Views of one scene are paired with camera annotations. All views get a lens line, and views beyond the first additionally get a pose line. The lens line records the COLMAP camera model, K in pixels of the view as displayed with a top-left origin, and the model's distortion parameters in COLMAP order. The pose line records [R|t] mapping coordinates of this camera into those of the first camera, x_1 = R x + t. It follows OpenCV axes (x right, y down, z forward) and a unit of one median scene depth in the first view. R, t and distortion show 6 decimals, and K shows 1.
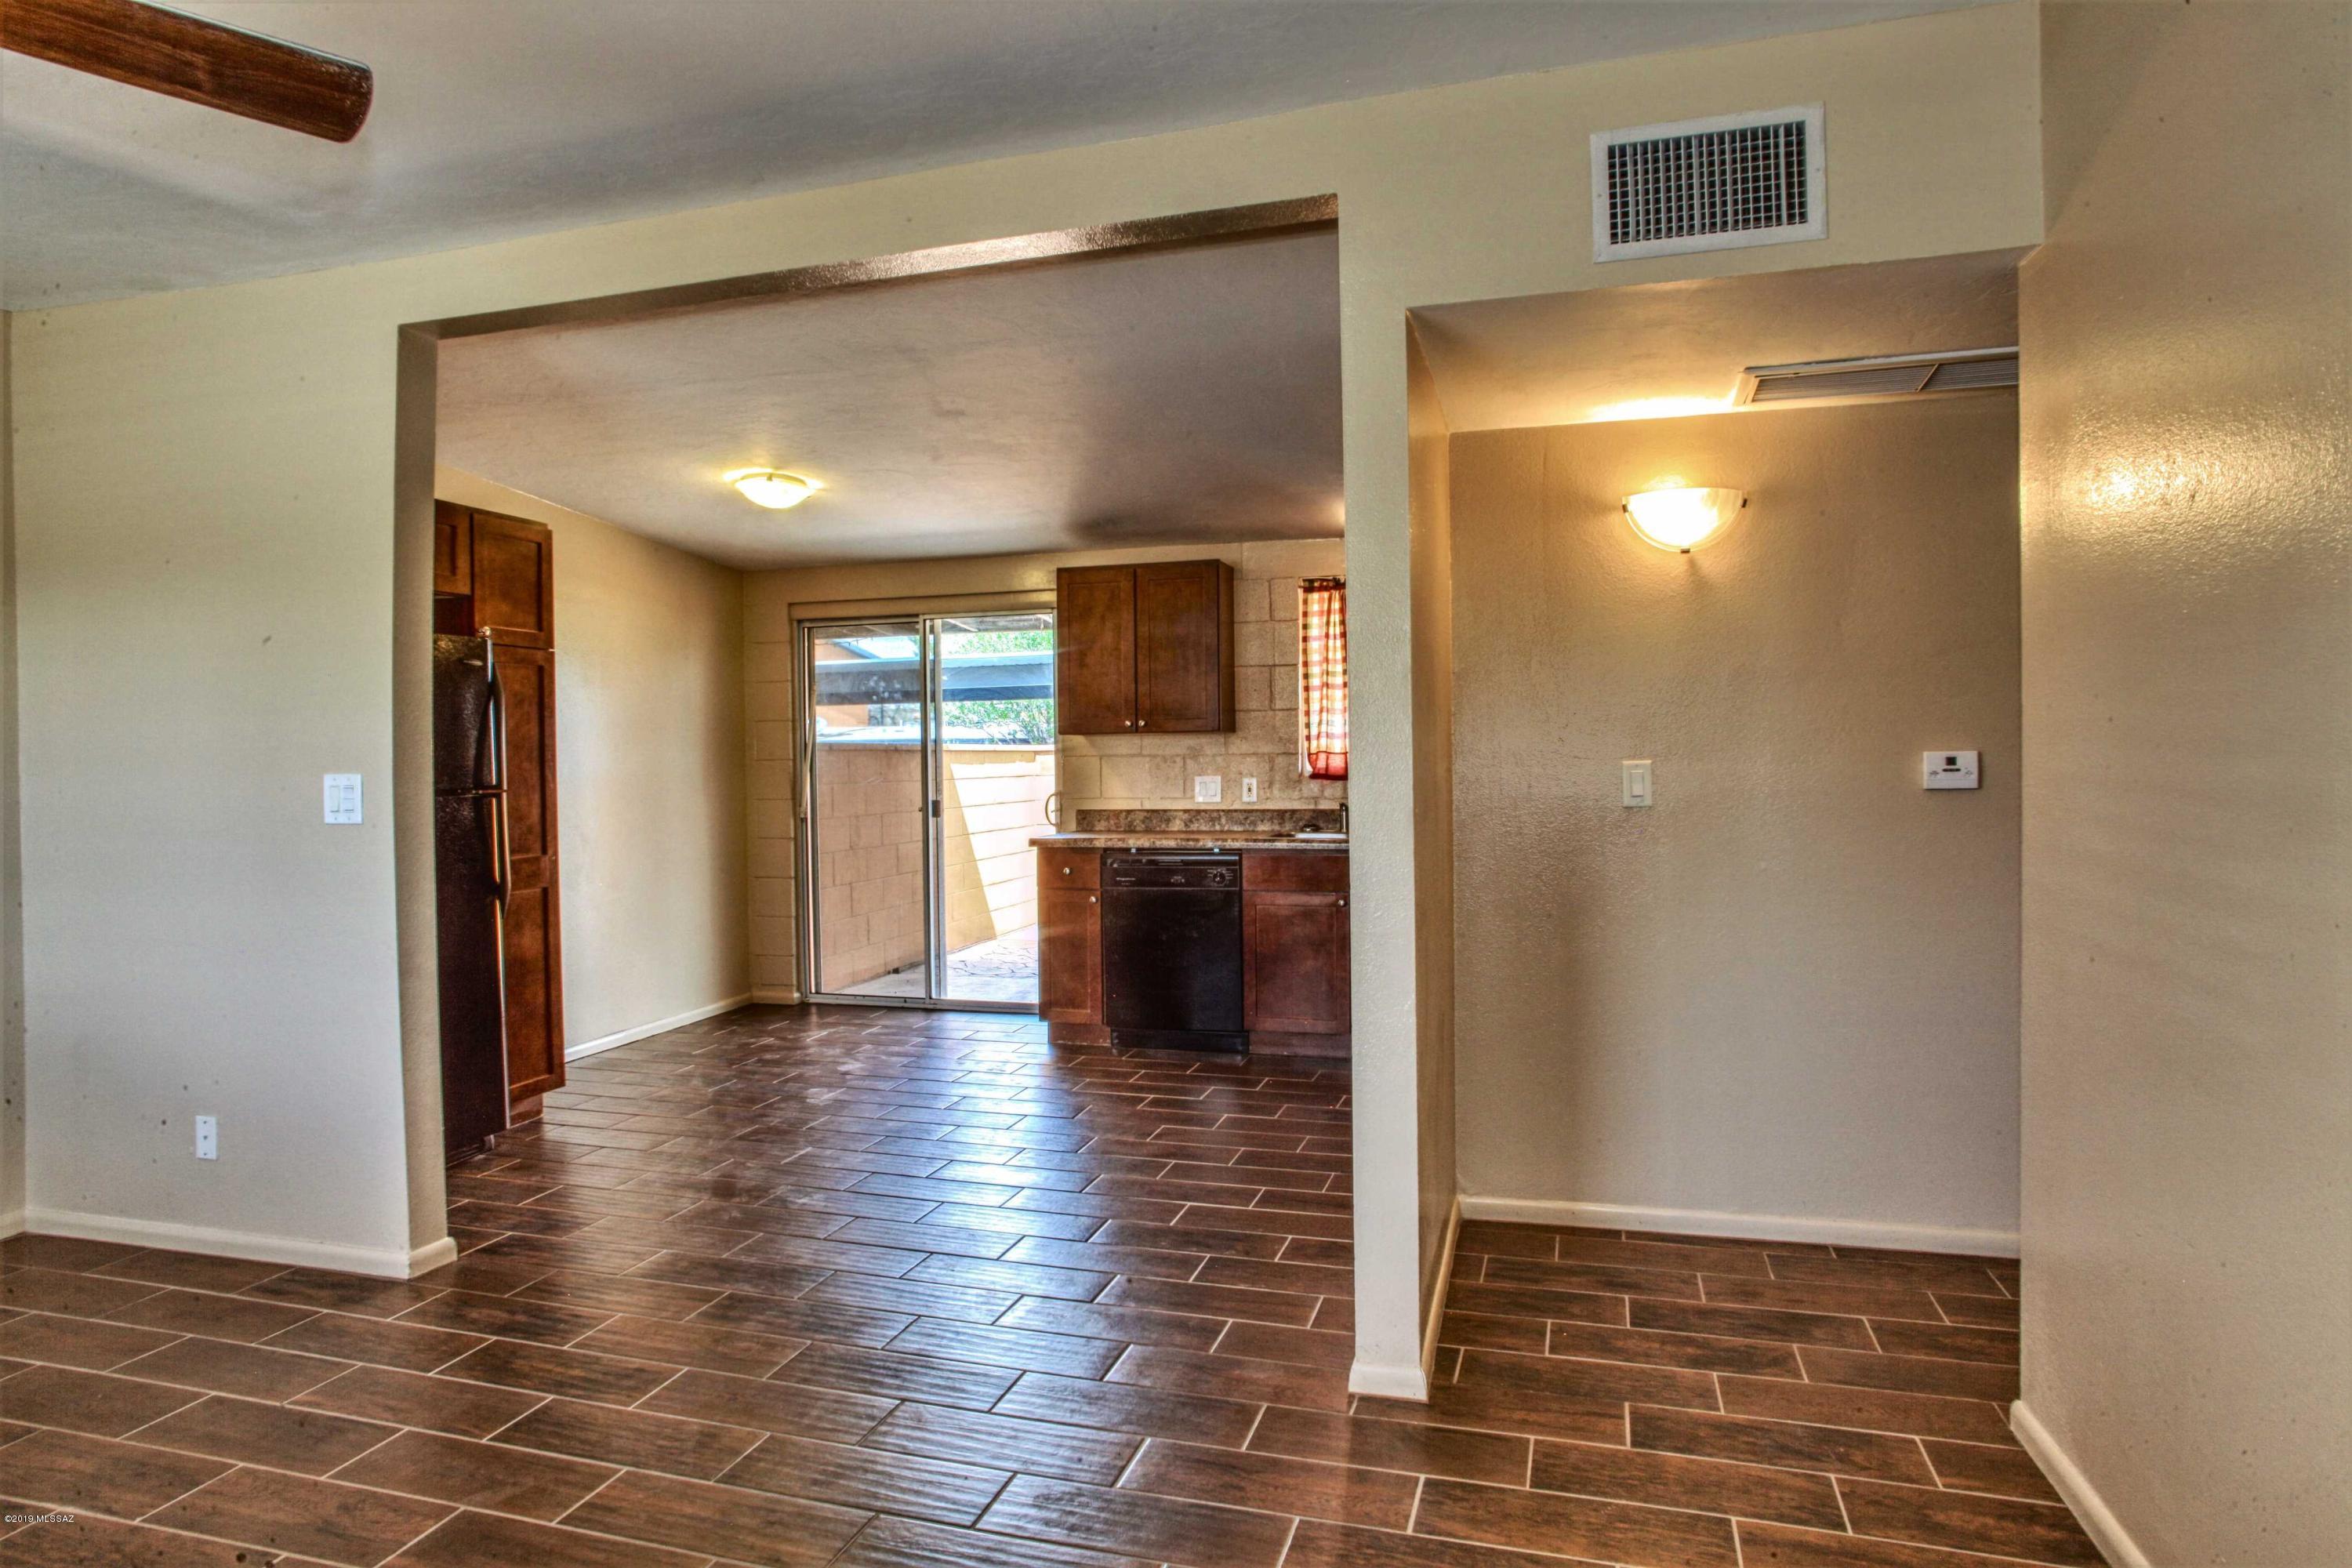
lens RADIAL K [[1340.1, 0, 1177.4], [0, 1340.1, 778.6], [0, 0, 1]] dist [-0.077646, 0.051507]
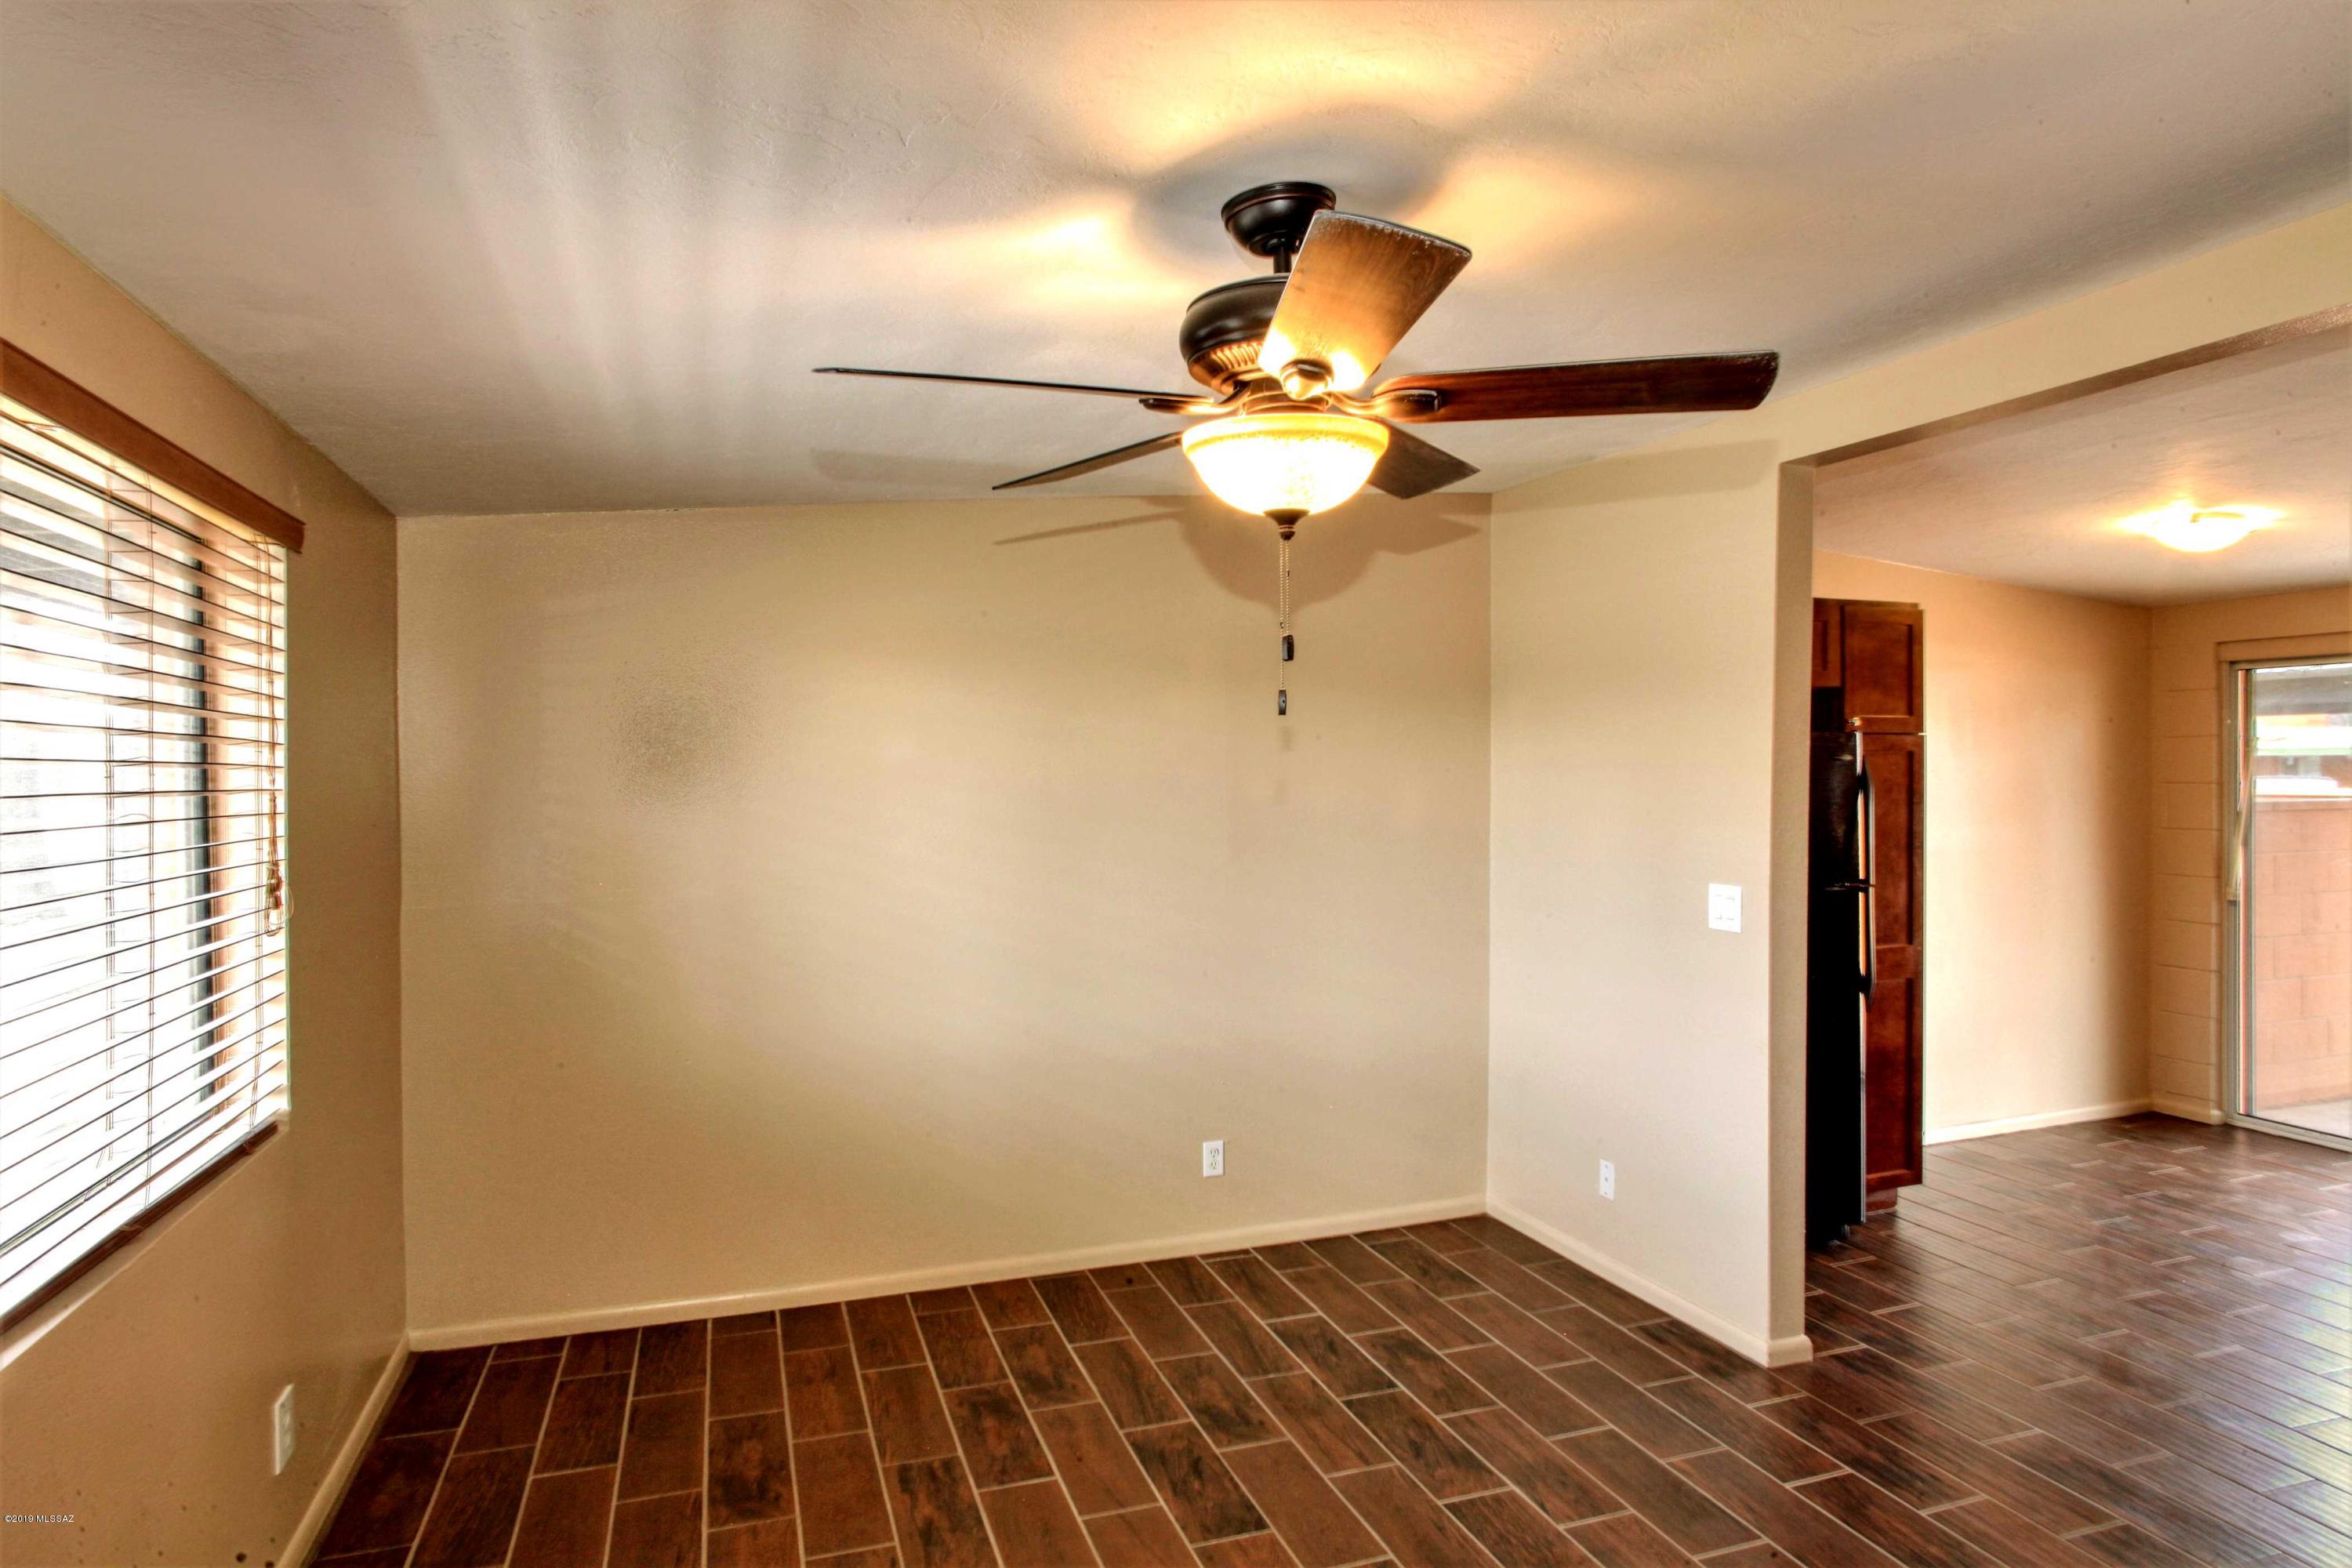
lens RADIAL K [[1353.1, 0, 1176.0], [0, 1353.1, 784.0], [0, 0, 1]] dist [-0.076165, 0.057582]
pose [[0.587122, 0.019499, -0.809264, -0.007696], [-0.013187, 0.999808, 0.014523, -0.065672], [0.809391, 0.002145, 0.587266, -0.011826]]
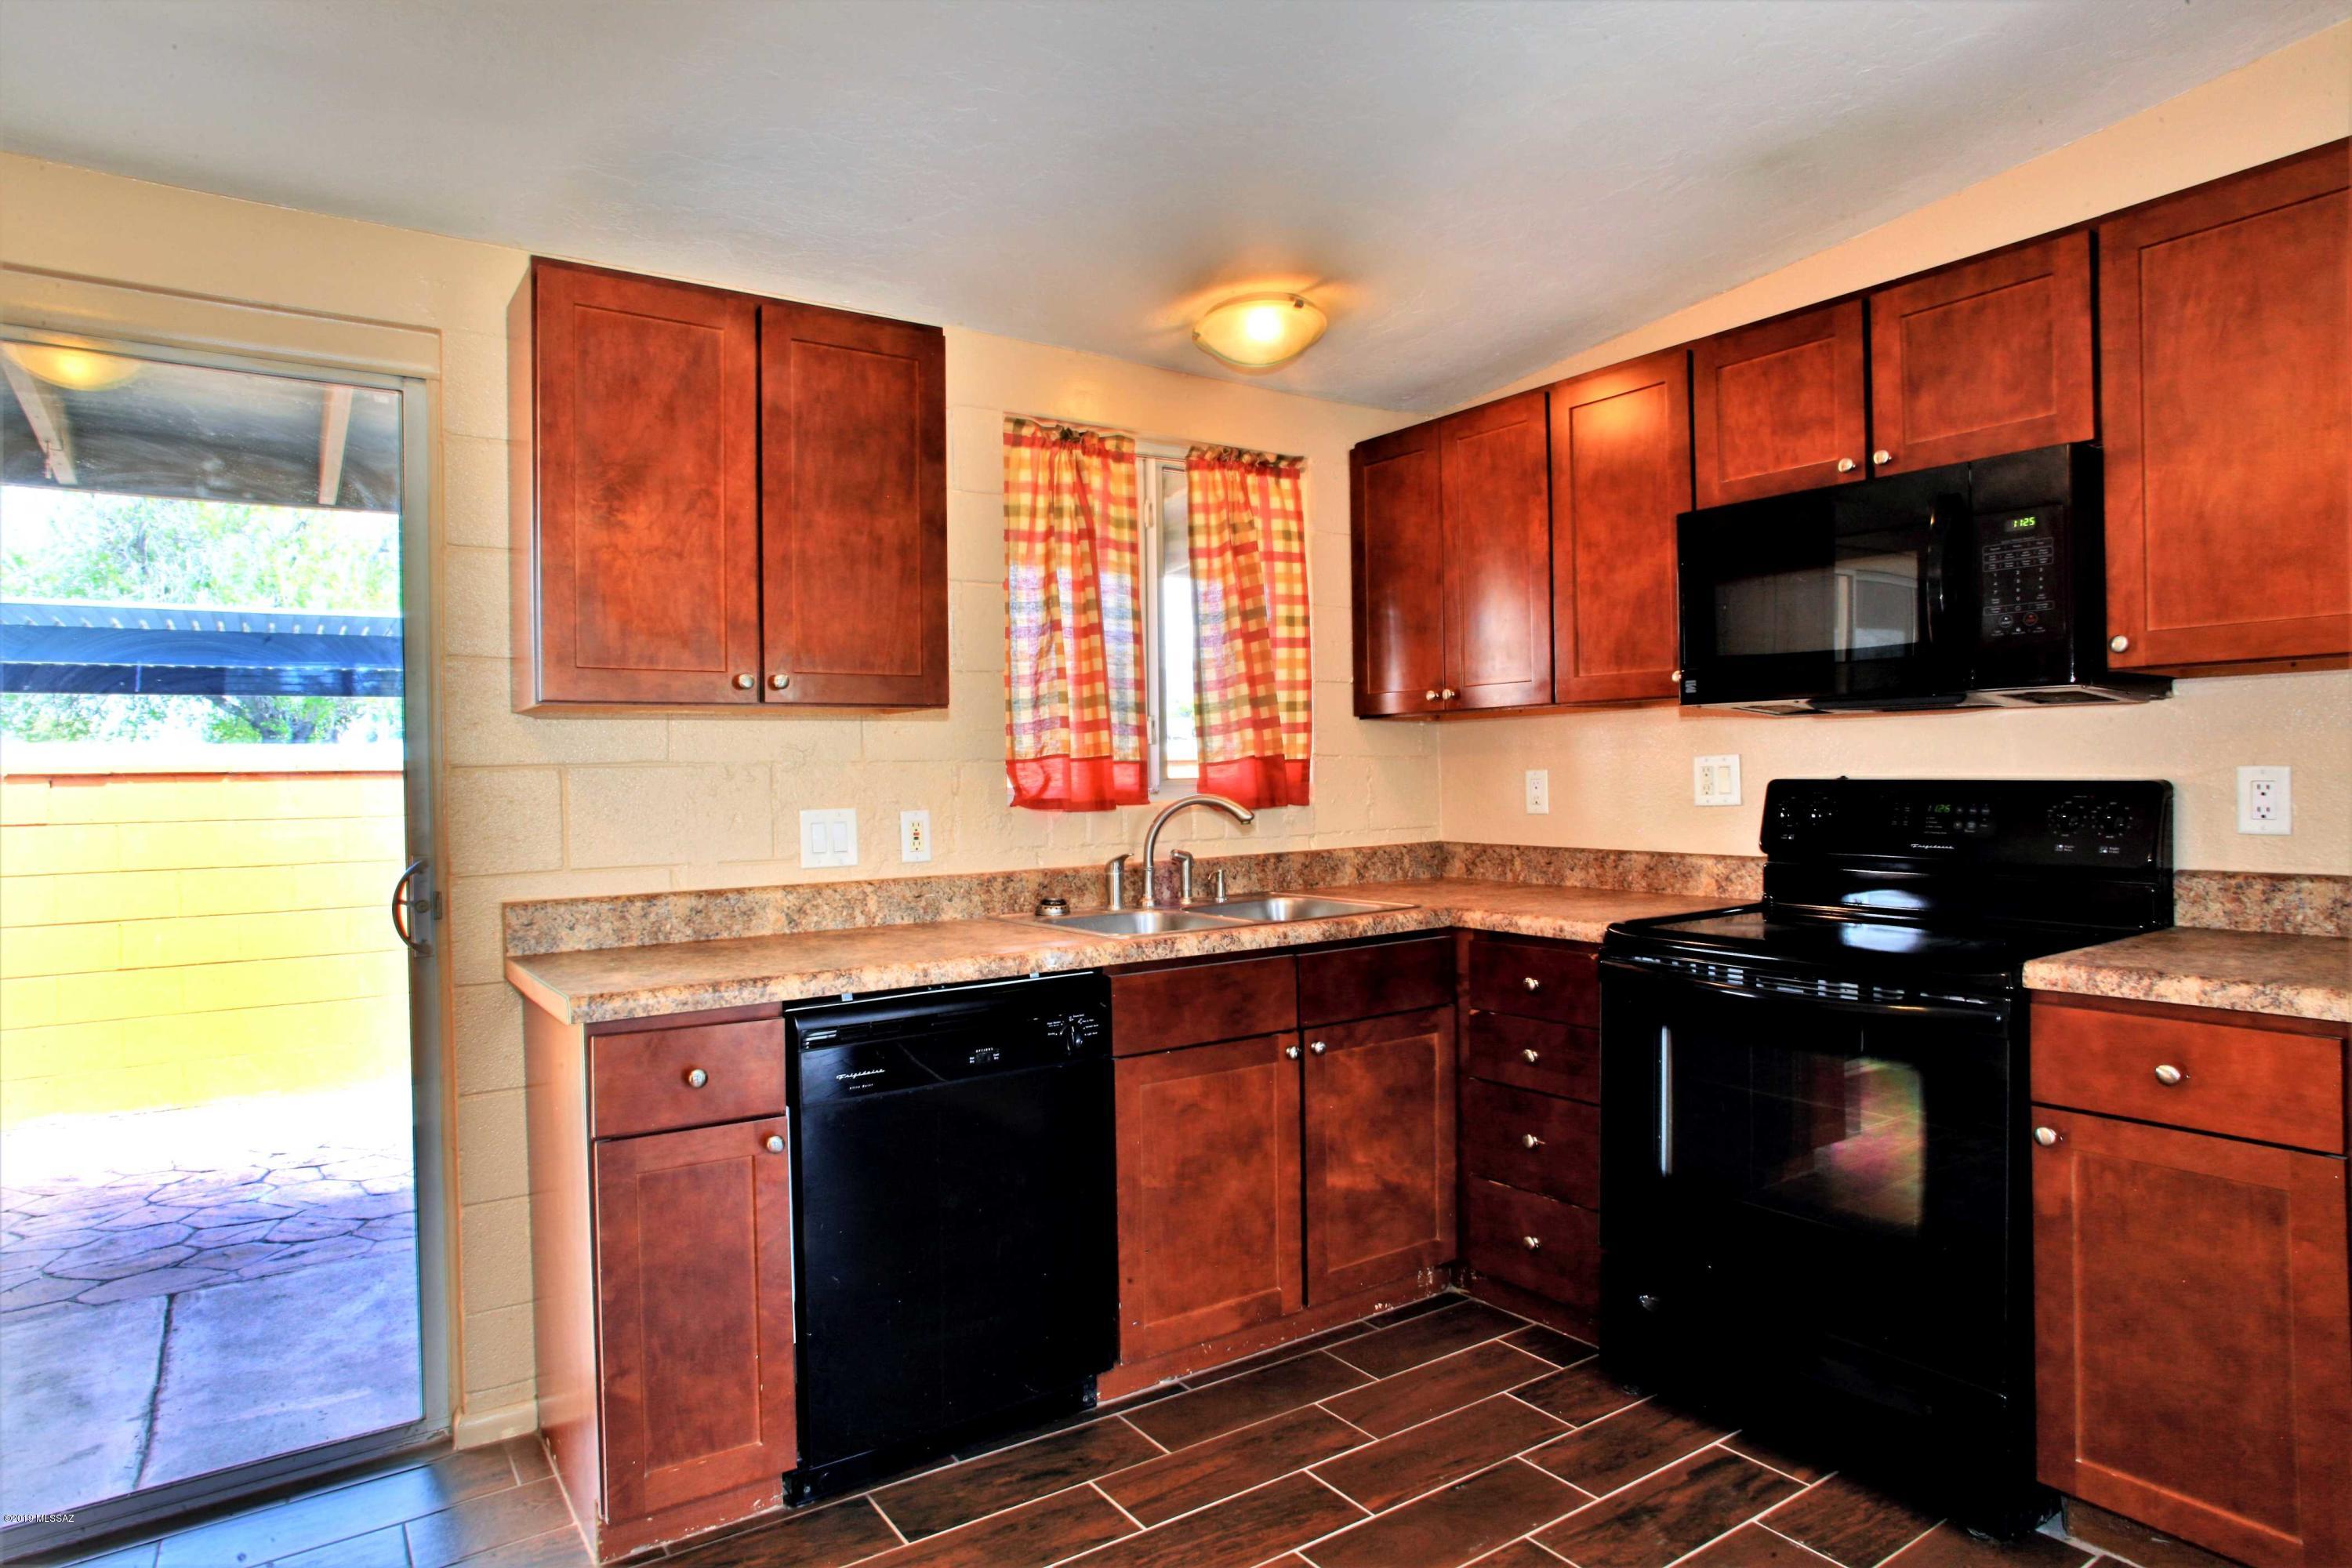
lens RADIAL K [[1353.1, 0, 1176.0], [0, 1353.1, 784.0], [0, 0, 1]] dist [-0.076165, 0.057582]
pose [[0.634992, -0.005169, 0.772501, -0.330854], [0.024006, 0.999627, -0.013044, -0.002153], [-0.772145, 0.026827, 0.634879, 0.802679]]
